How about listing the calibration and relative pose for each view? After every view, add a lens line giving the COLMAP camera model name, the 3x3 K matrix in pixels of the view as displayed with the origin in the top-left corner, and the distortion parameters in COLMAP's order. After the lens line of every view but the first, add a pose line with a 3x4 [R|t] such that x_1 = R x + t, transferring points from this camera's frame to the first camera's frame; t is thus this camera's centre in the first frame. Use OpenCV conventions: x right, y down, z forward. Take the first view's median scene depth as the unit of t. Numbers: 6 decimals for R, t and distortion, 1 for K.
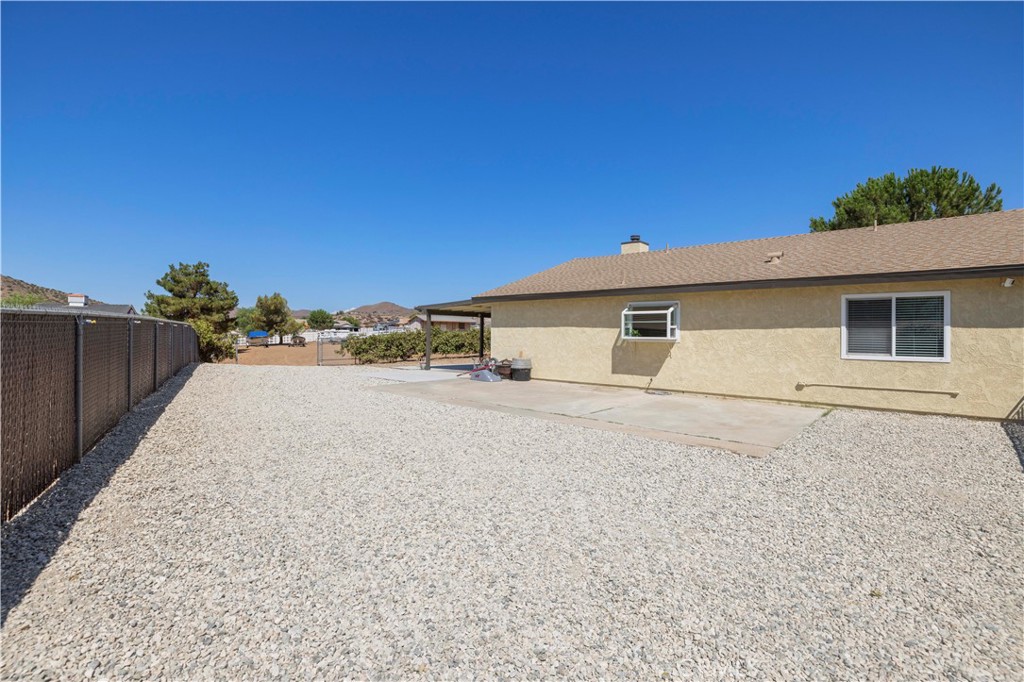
lens RADIAL K [[505.9, 0, 511.8], [0, 505.9, 333.1], [0, 0, 1]] dist [-0.000607, -0.000114]
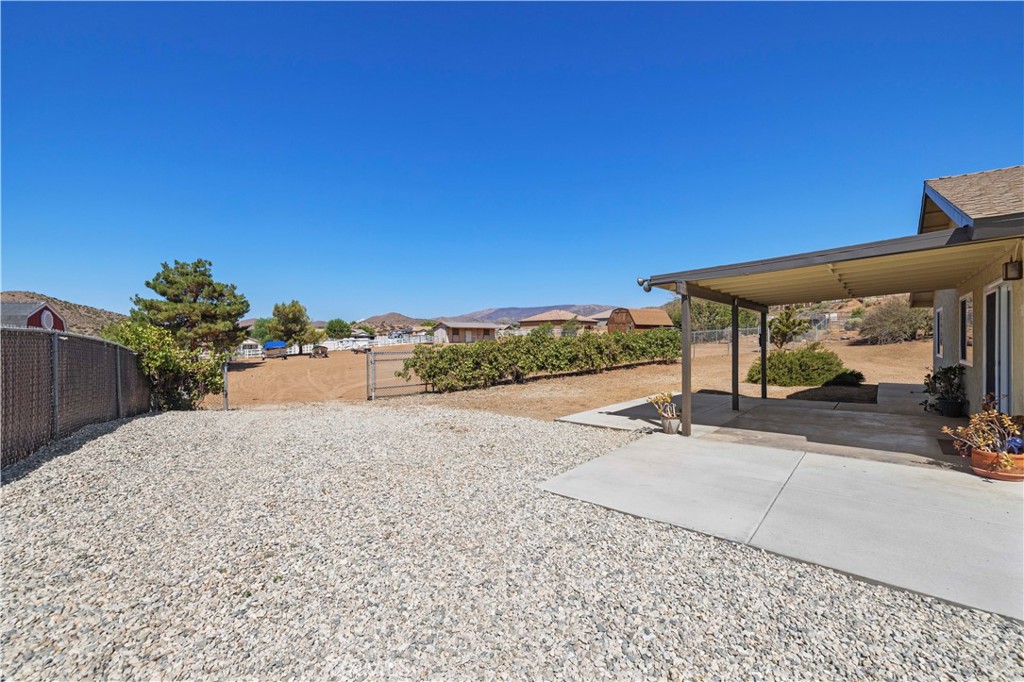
lens RADIAL K [[433.2, 0, 510.8], [0, 433.2, 345.2], [0, 0, 1]] dist [0.001343, 0.000144]
pose [[0.999484, -0.018190, 0.026461, -0.128627], [0.017777, 0.999718, 0.015767, -0.002246], [-0.026740, -0.015289, 0.999525, 0.272983]]
